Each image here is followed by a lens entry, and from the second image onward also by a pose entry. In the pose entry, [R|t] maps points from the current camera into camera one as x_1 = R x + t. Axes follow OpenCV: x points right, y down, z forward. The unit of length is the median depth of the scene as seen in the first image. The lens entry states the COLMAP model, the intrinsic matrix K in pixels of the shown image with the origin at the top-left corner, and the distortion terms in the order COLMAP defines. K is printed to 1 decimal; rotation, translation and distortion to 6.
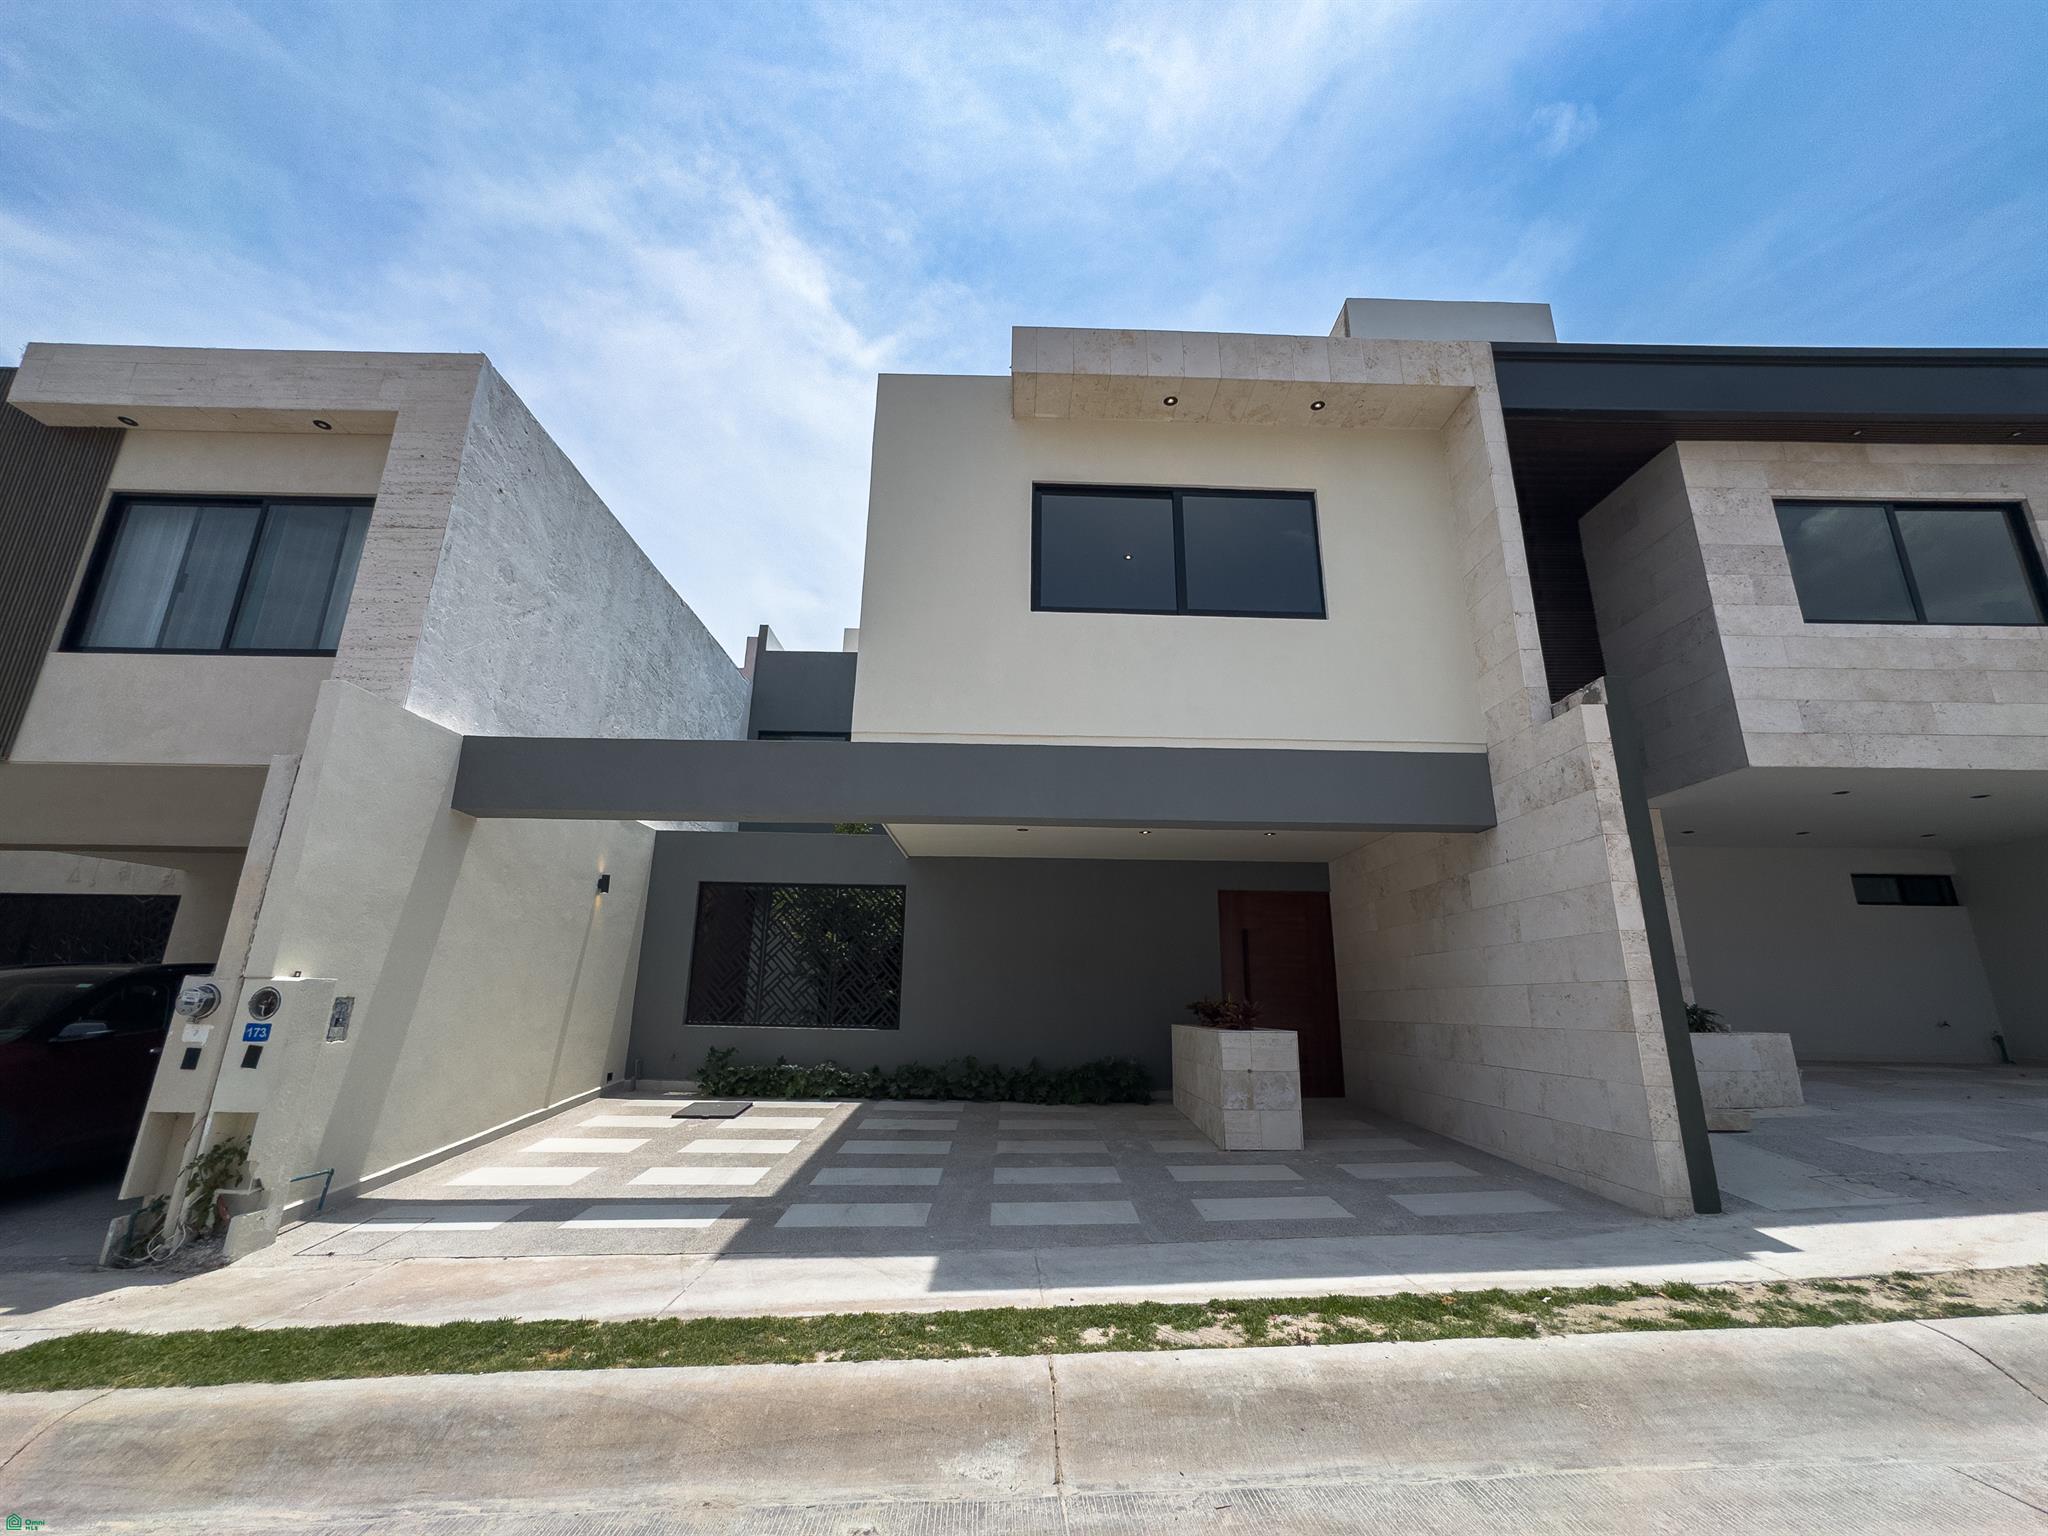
lens RADIAL K [[838.0, 0, 1024.0], [0, 838.0, 768.0], [0, 0, 1]] dist [-0.028977, 0.012941]
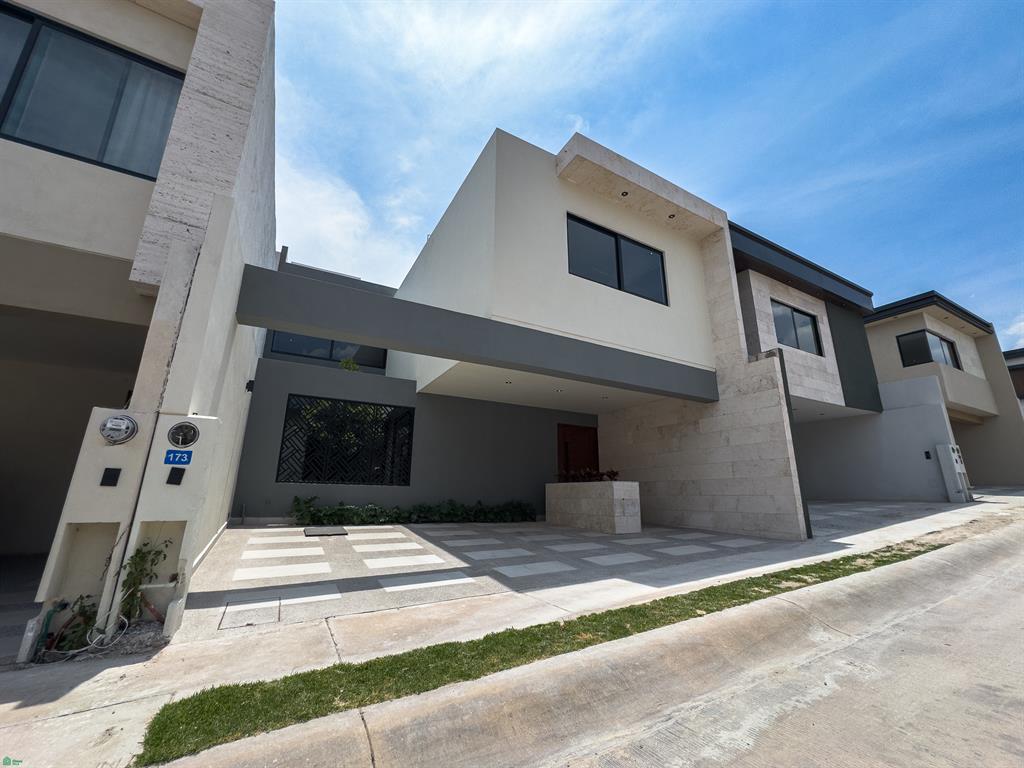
lens RADIAL K [[412.7, 0, 512.0], [0, 412.7, 384.0], [0, 0, 1]] dist [-0.025423, 0.010213]
pose [[0.882414, 0.117703, 0.455513, -0.770913], [-0.125813, 0.991974, -0.012600, 0.155281], [-0.453340, -0.046191, 0.890140, 0.235703]]
